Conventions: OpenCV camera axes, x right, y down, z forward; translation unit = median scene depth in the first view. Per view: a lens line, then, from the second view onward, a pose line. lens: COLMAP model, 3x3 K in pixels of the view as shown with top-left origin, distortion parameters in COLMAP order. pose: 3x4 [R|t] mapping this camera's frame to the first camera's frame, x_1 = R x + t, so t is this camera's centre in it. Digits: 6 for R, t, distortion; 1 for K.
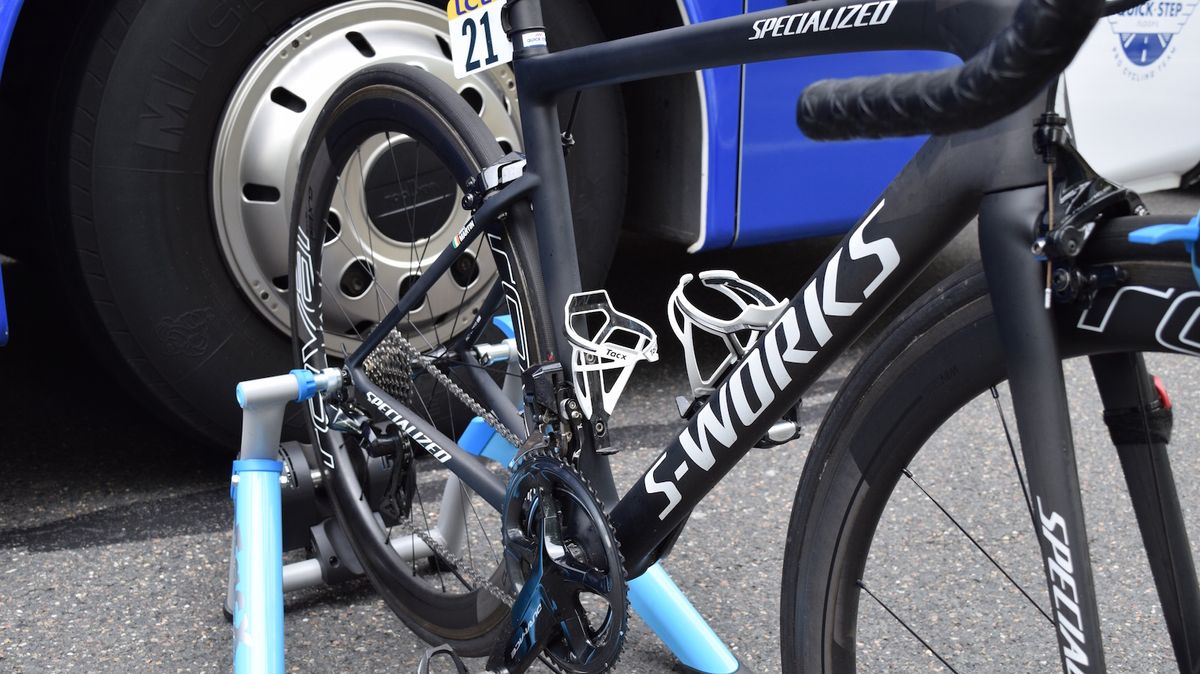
lens RADIAL K [[1268.0, 0, 600.0], [0, 1268.0, 337.0], [0, 0, 1]] dist [-0.038118, 0.006640]
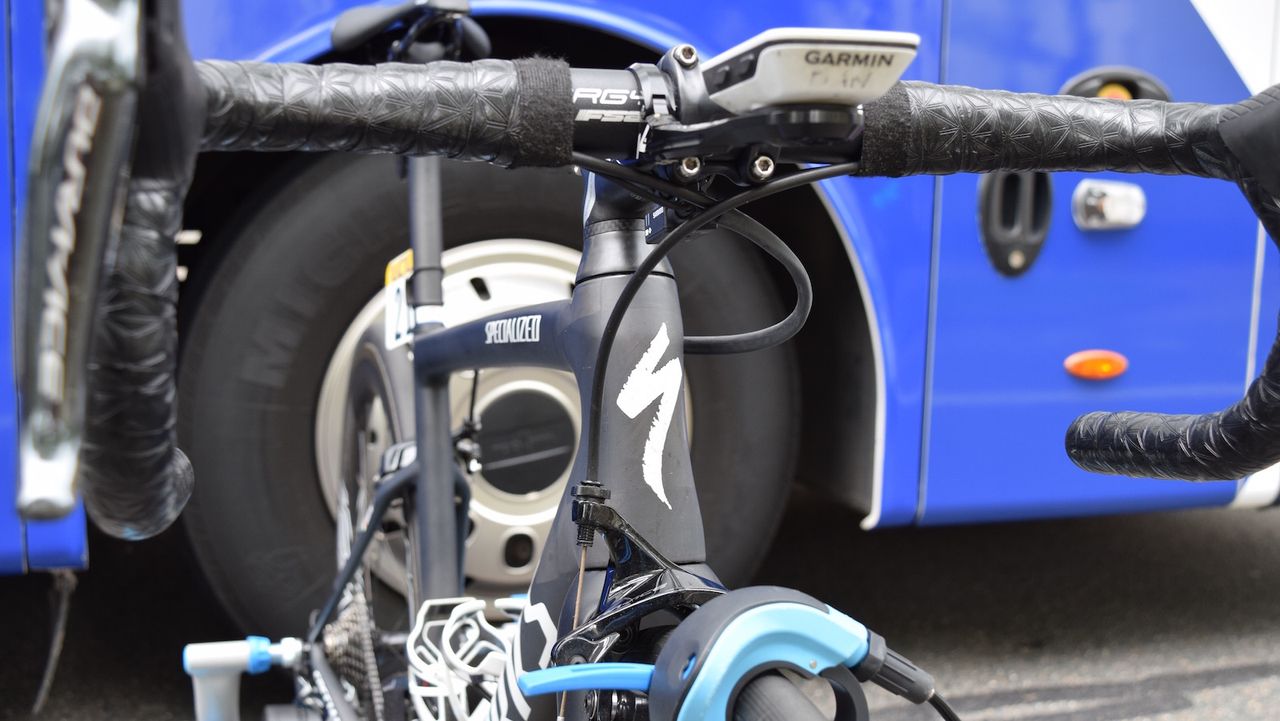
lens RADIAL K [[1352.6, 0, 640.0], [0, 1352.6, 360.5], [0, 0, 1]] dist [-0.038118, 0.006640]
pose [[0.946516, 0.049088, -0.318900, 0.435360], [-0.093617, 0.987624, -0.125836, -0.101826], [0.308777, 0.148960, 0.939398, 0.152087]]
